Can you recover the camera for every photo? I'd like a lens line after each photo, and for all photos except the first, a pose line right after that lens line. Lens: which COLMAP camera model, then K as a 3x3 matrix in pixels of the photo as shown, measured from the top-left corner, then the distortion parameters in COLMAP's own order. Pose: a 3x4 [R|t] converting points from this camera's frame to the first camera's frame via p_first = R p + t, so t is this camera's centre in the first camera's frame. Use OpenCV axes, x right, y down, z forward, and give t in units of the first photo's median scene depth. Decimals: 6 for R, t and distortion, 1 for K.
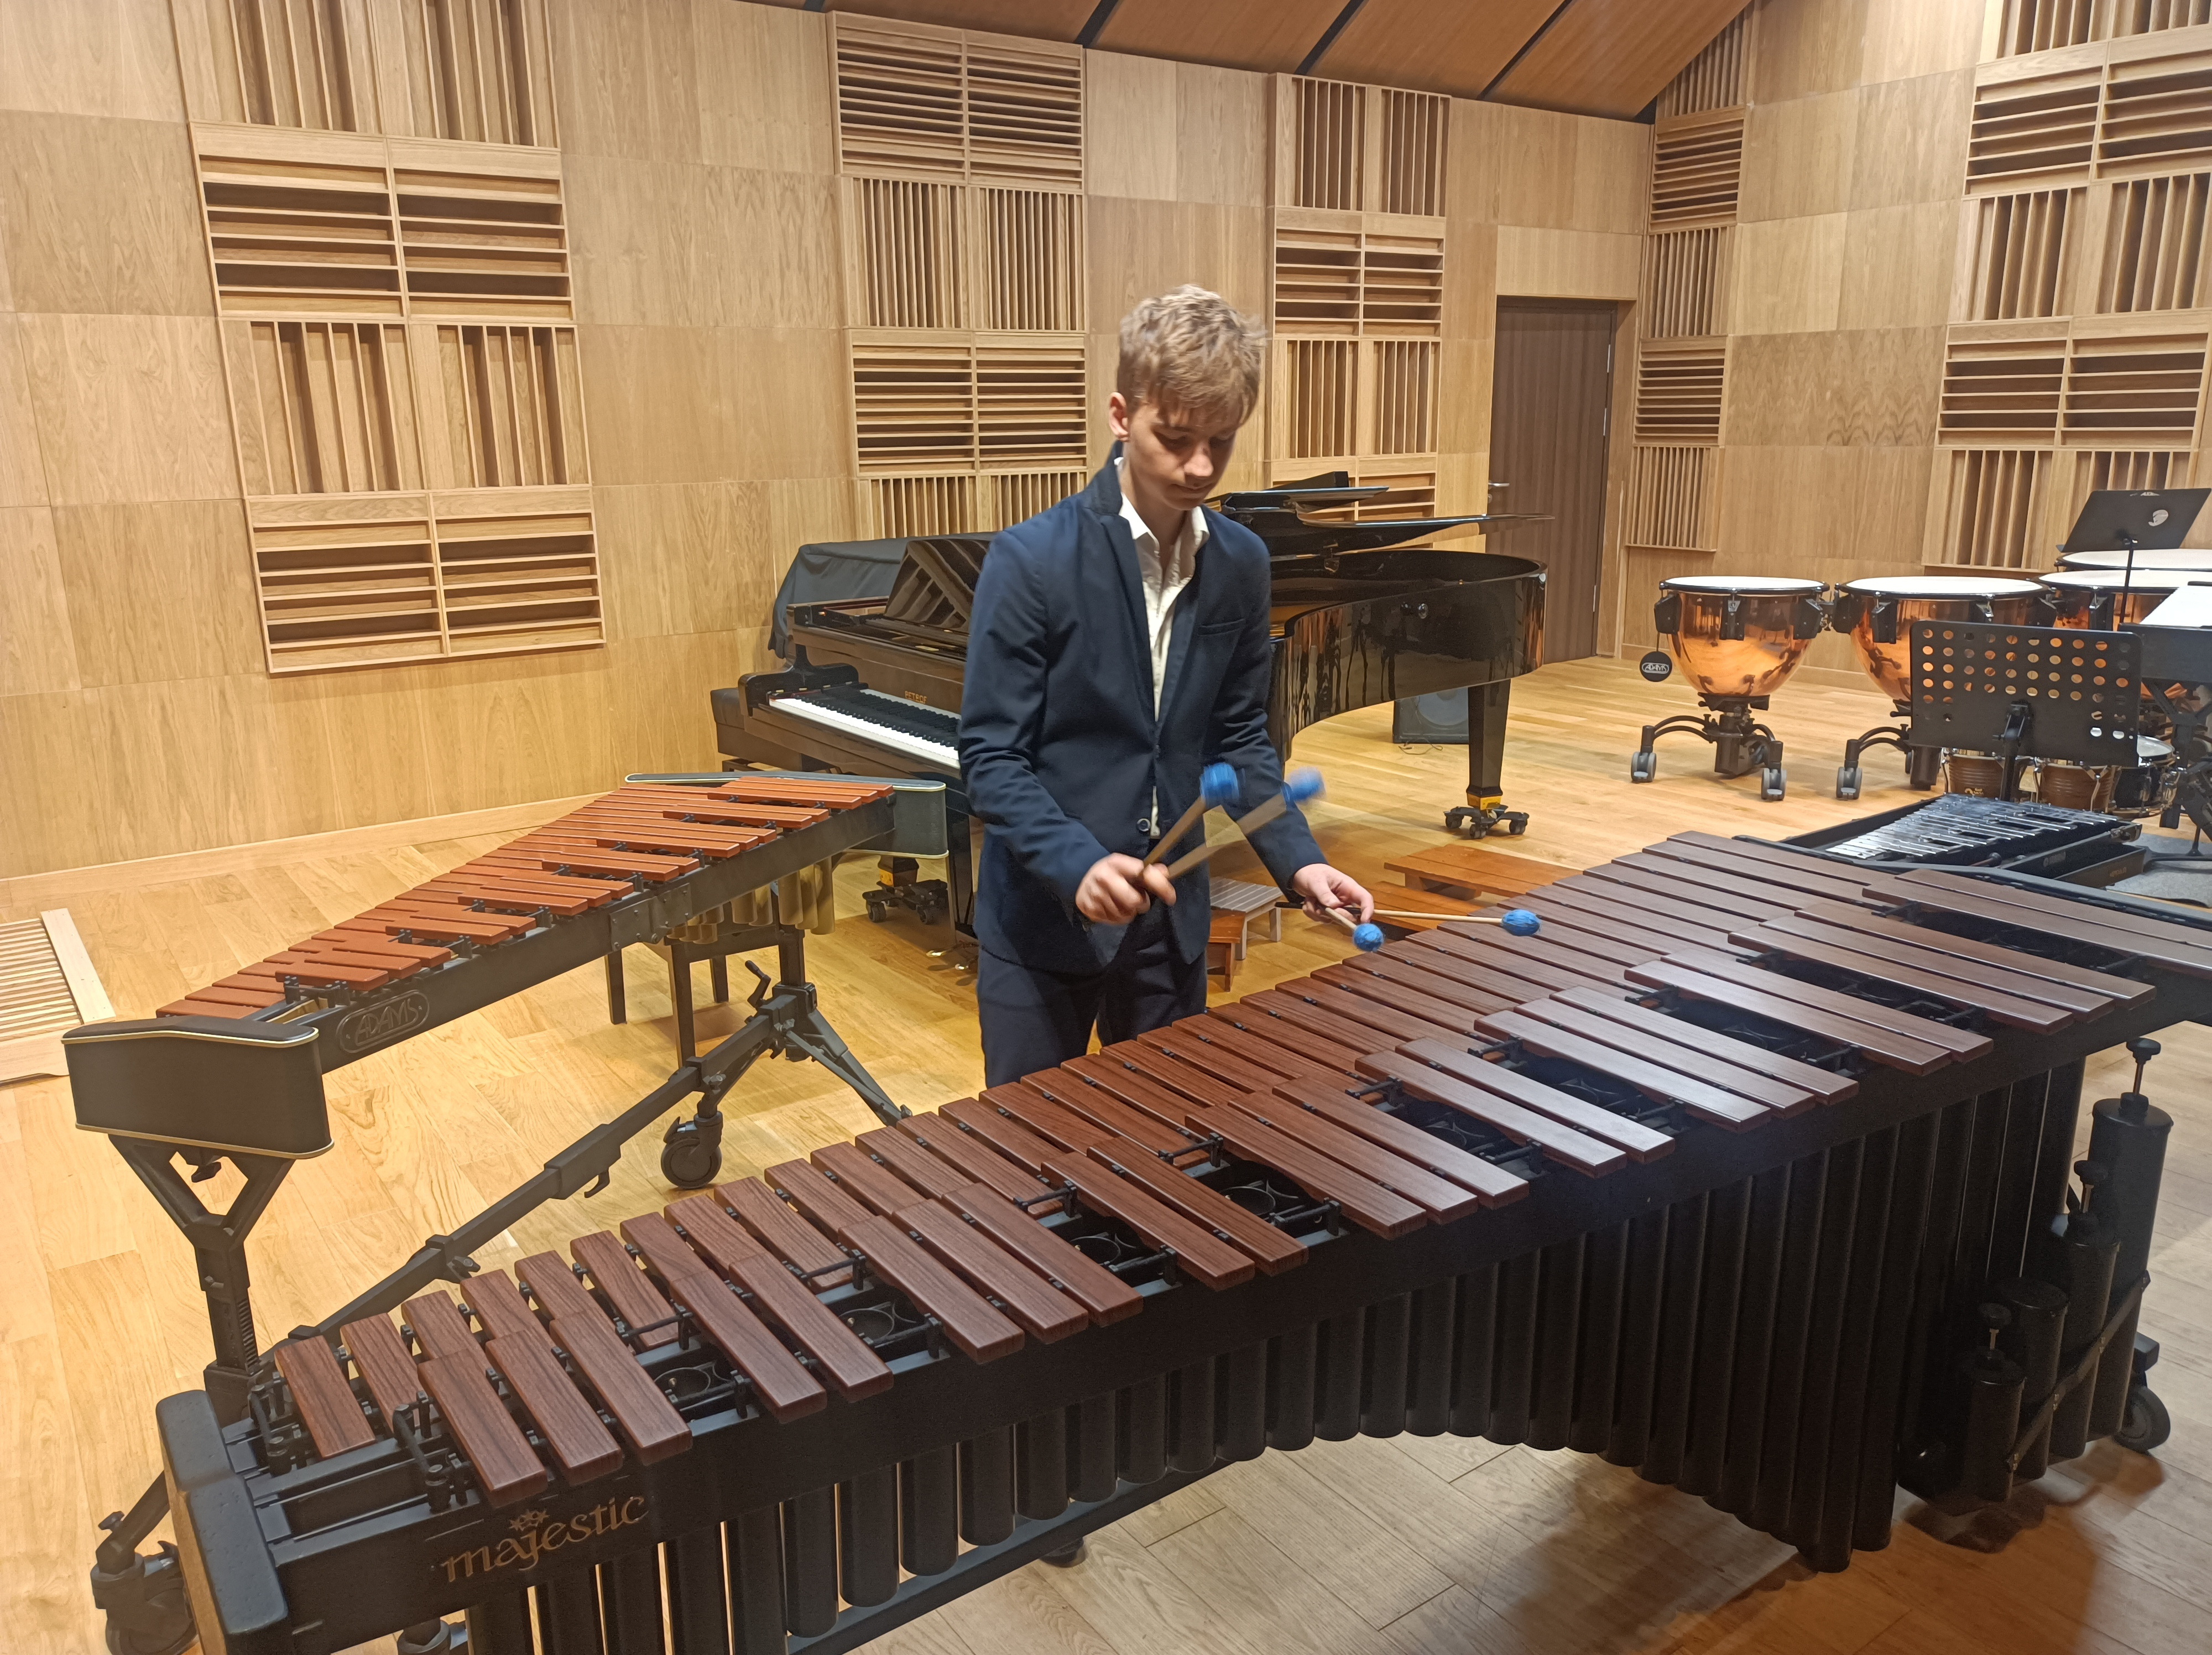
lens RADIAL K [[1635.9, 0, 1166.5], [0, 1635.9, 823.7], [0, 0, 1]] dist [0.048126, -0.033167]
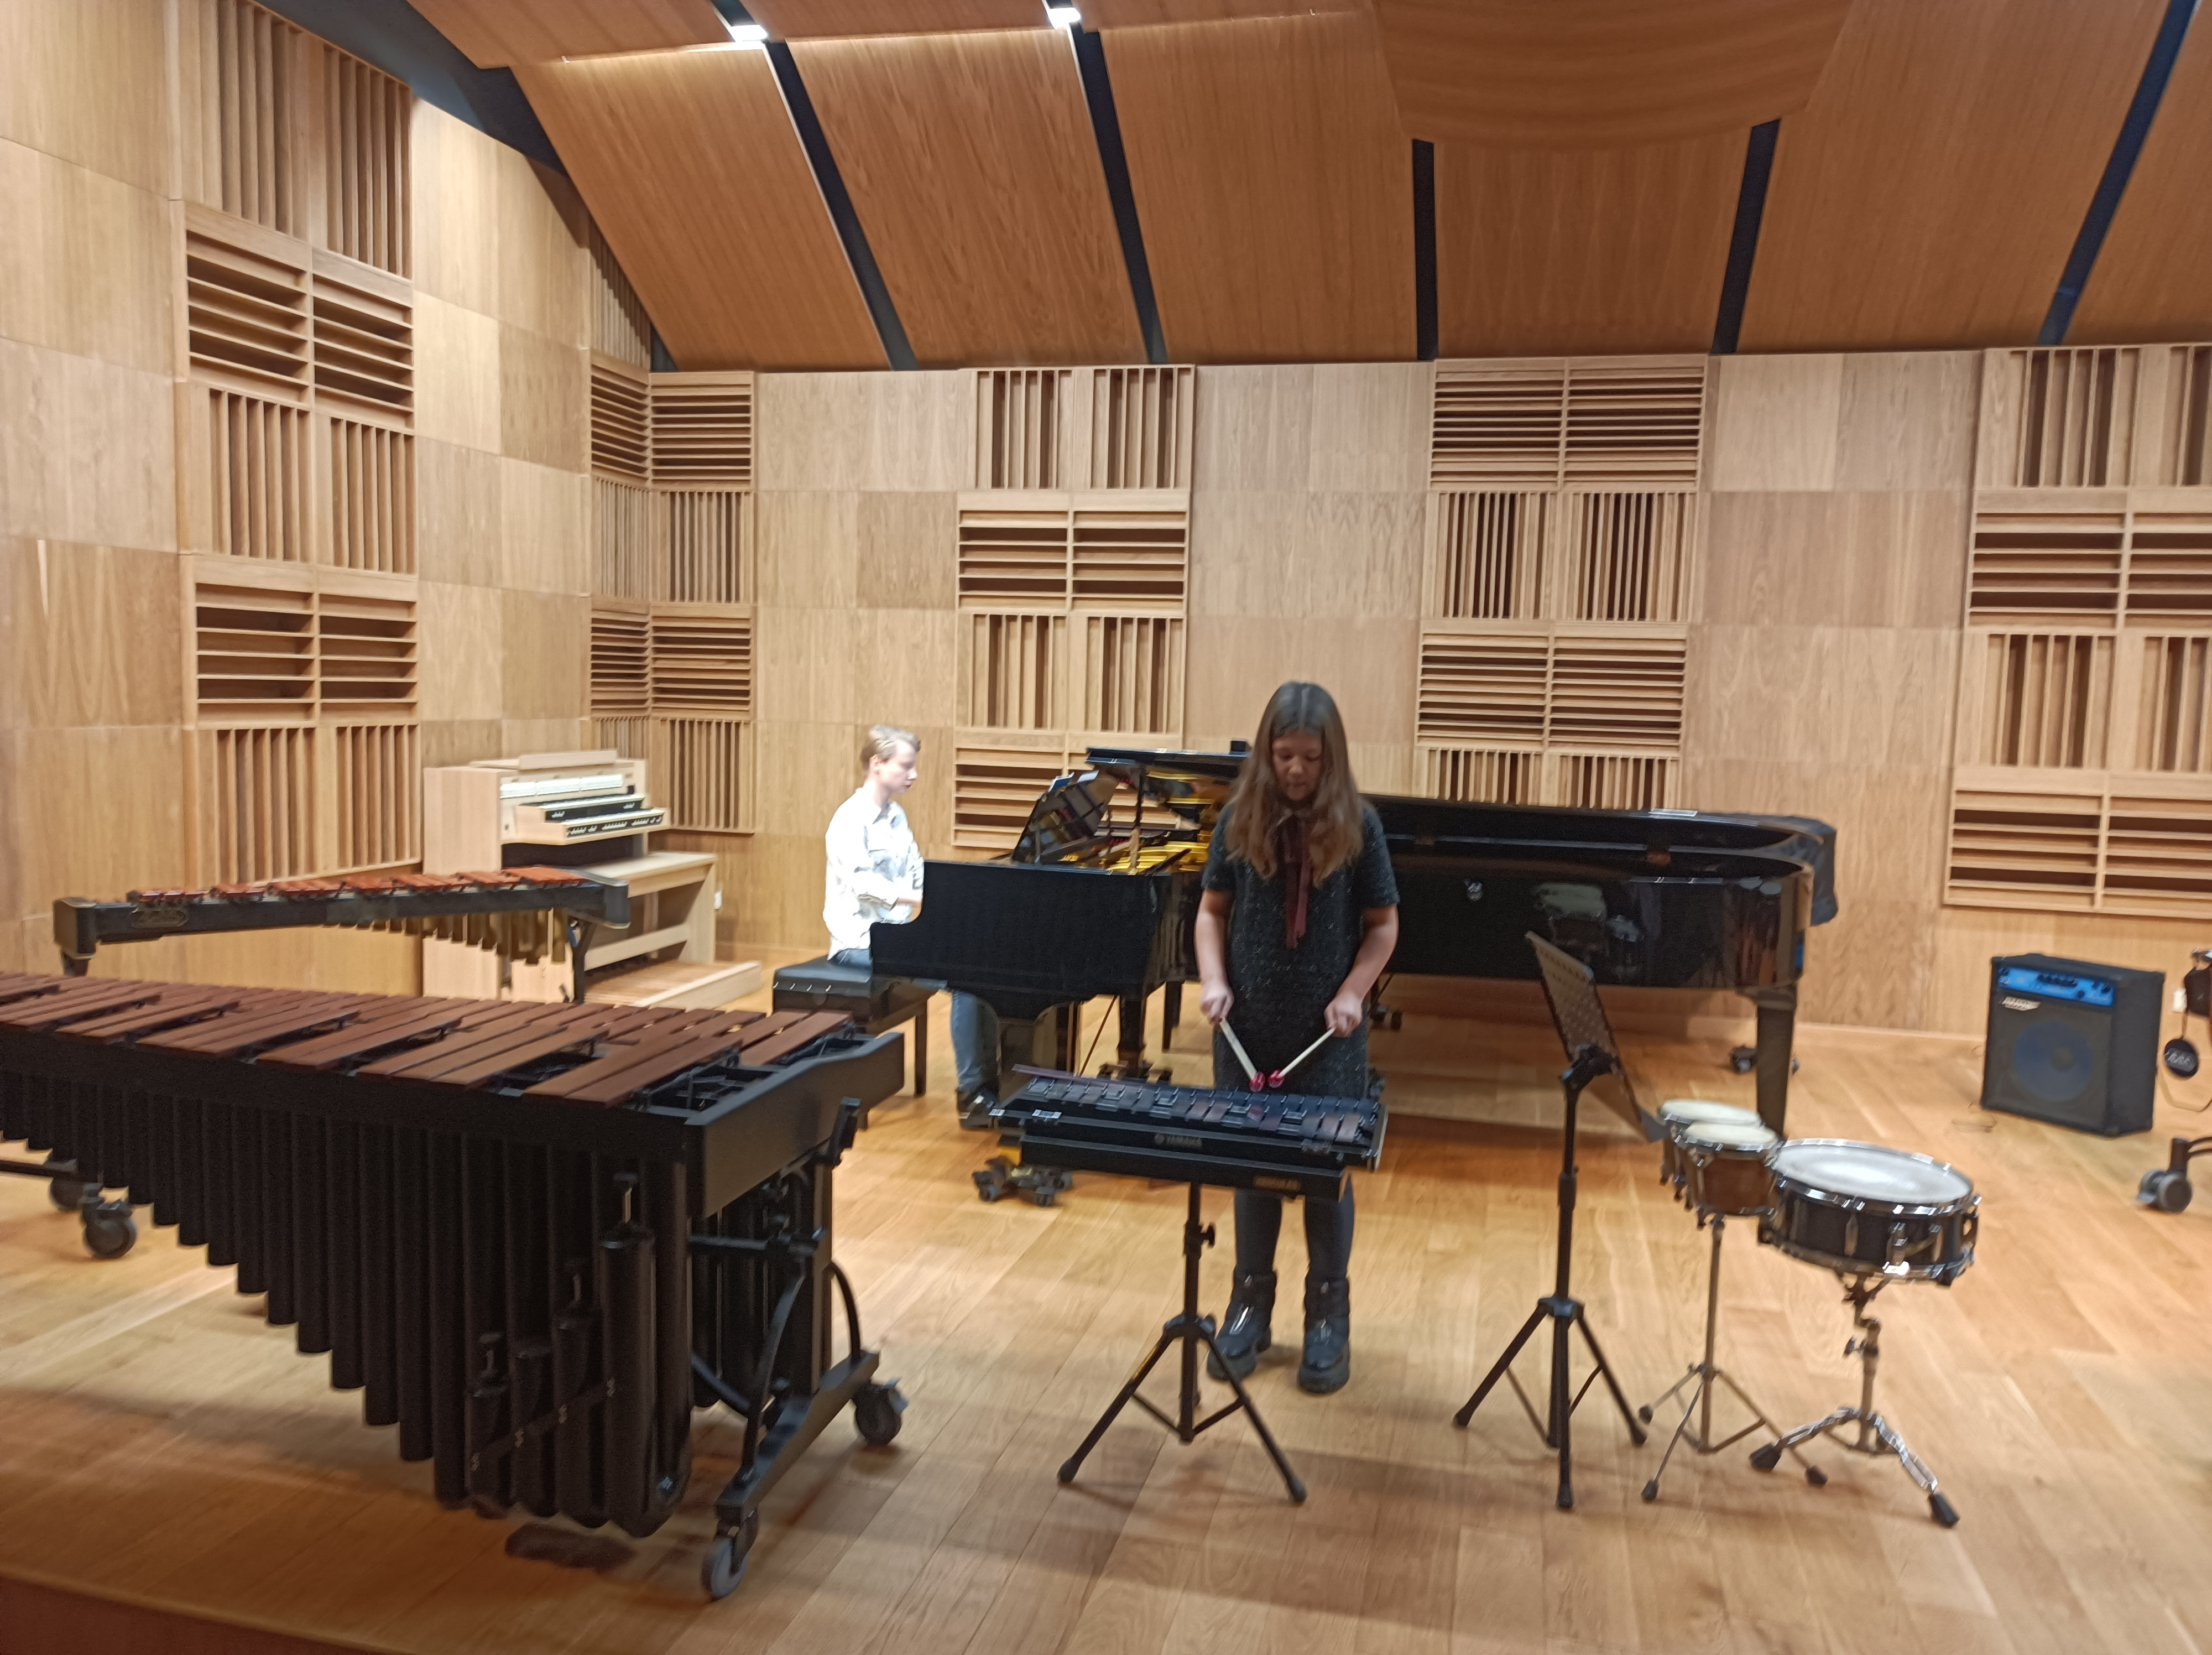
lens RADIAL K [[1635.9, 0, 1099.5], [0, 1635.9, 828.5], [0, 0, 1]] dist [0.048126, -0.033167]
pose [[0.640085, 0.098948, -0.761906, 0.561464], [-0.229588, 0.970994, -0.066777, -0.033822], [0.733199, 0.217668, 0.644236, 0.140674]]
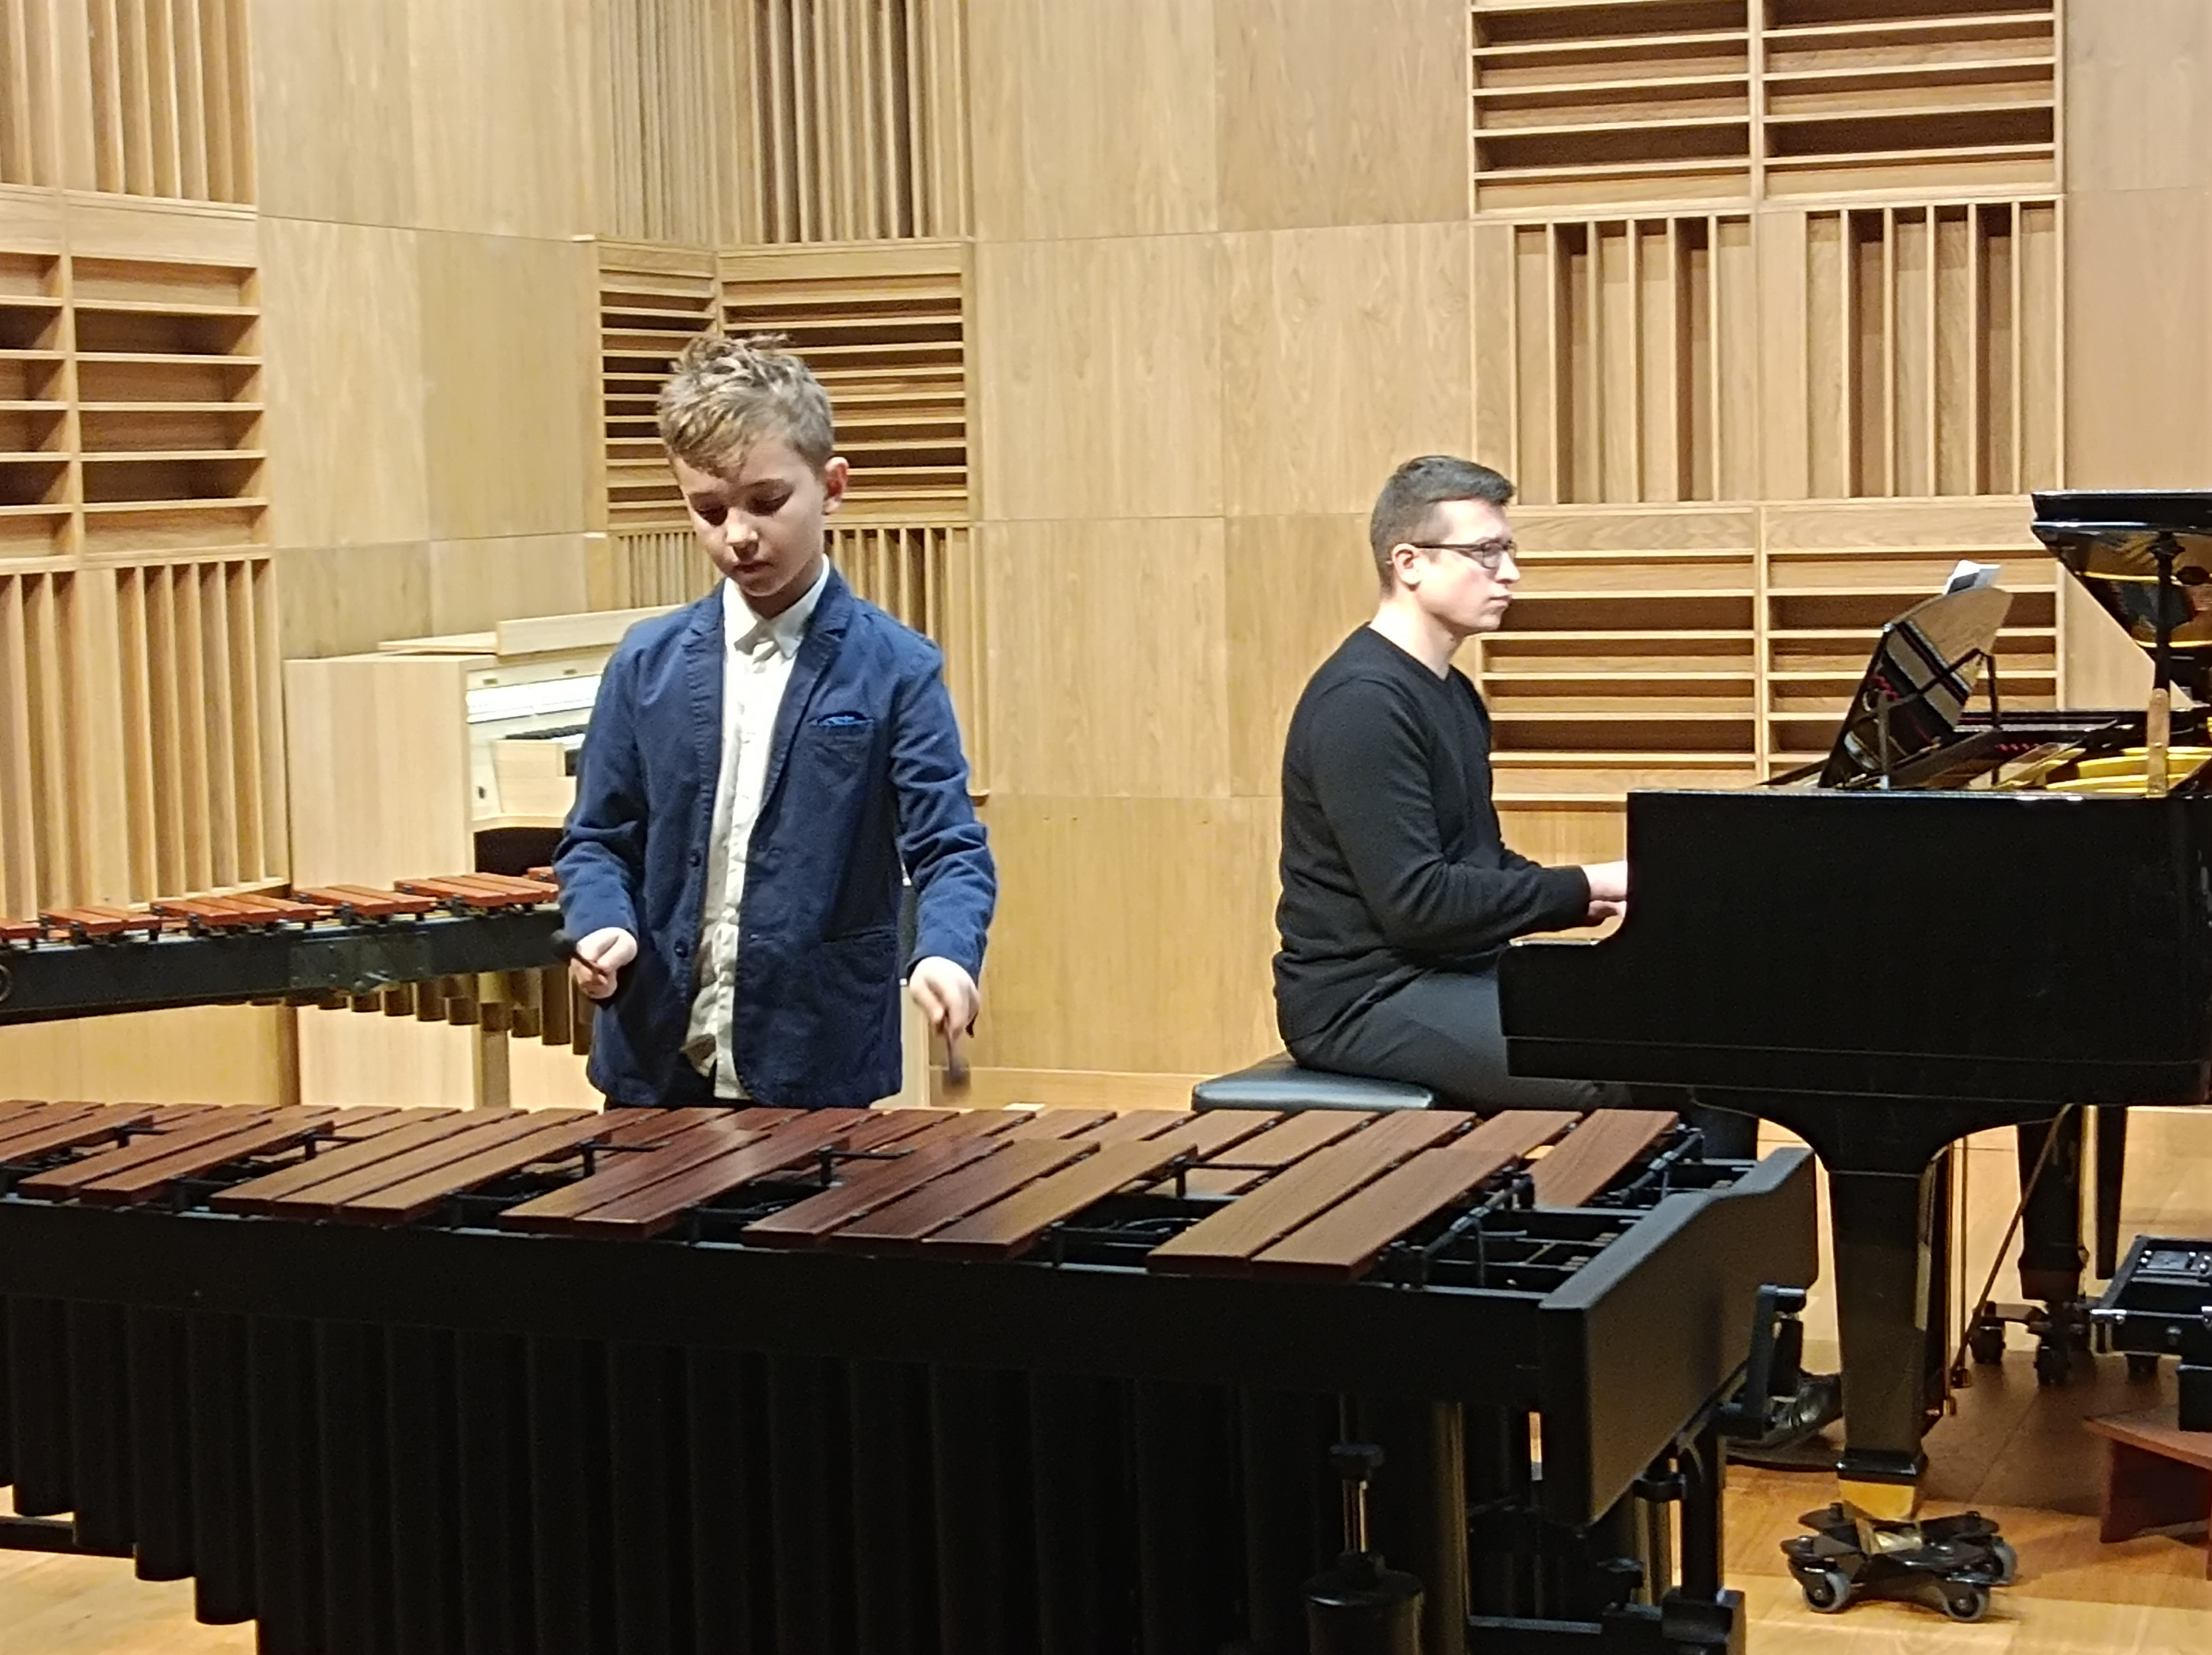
lens RADIAL K [[4162.6, 0, 1108.1], [0, 4162.6, 817.5], [0, 0, 1]] dist [0.113962, 0.000000]
pose [[0.558219, 0.070744, -0.826672, 0.540870], [-0.190676, 0.980628, -0.044837, 0.006423], [0.807486, 0.182656, 0.560895, 0.048830]]
